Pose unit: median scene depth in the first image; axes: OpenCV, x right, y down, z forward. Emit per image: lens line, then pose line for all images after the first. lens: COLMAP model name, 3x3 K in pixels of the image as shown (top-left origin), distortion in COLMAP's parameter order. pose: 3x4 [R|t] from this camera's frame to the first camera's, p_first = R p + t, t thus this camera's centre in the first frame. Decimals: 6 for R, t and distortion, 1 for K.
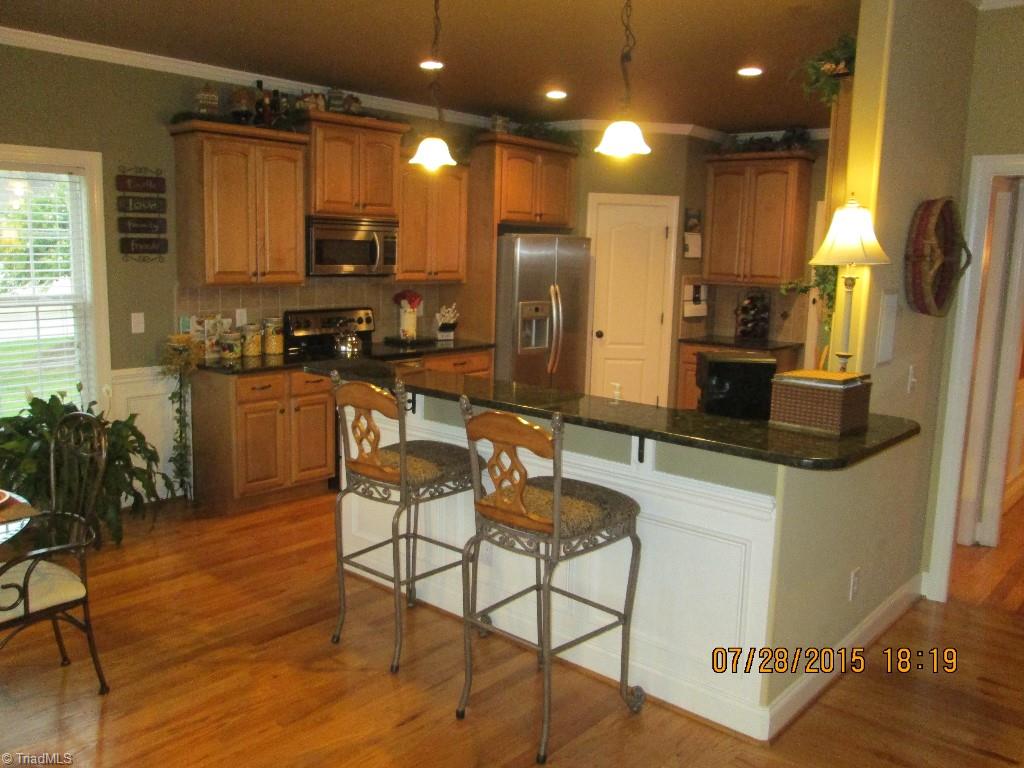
lens RADIAL K [[847.9, 0, 517.2], [0, 847.9, 381.0], [0, 0, 1]] dist [-0.041297, -0.005344]
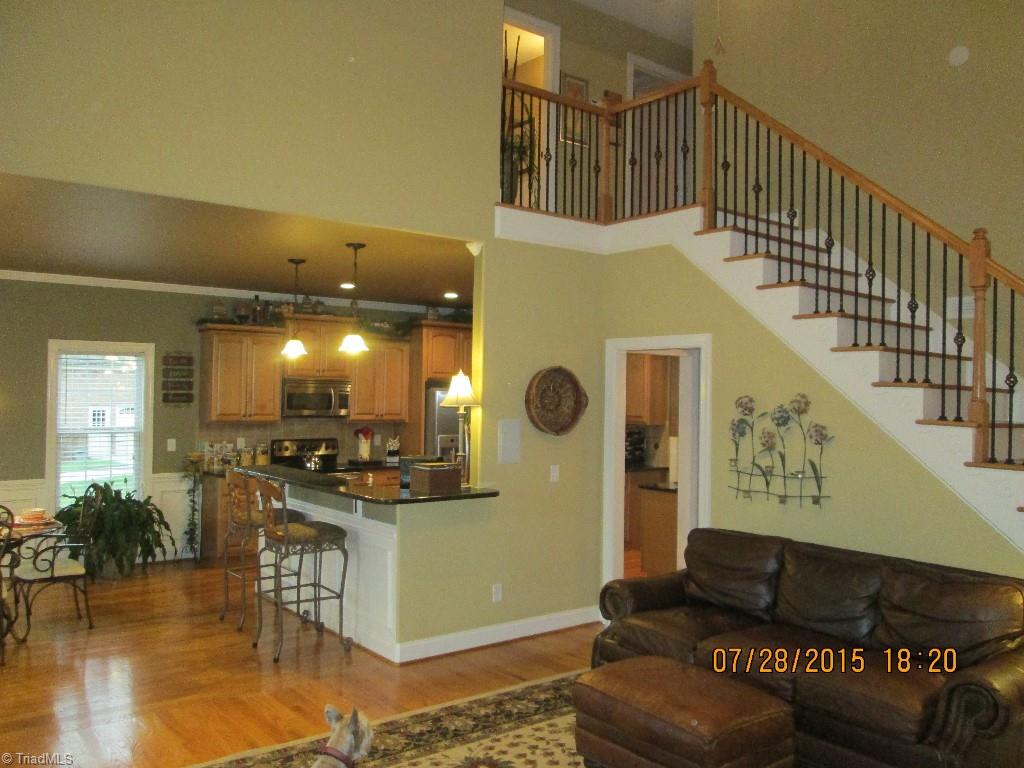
lens RADIAL K [[847.9, 0, 506.8], [0, 847.9, 384.8], [0, 0, 1]] dist [-0.041297, -0.005344]
pose [[0.981290, -0.011726, -0.192177, 0.485583], [-0.020816, 0.985832, -0.166441, 0.071607], [0.191406, 0.167327, 0.967143, -0.455386]]
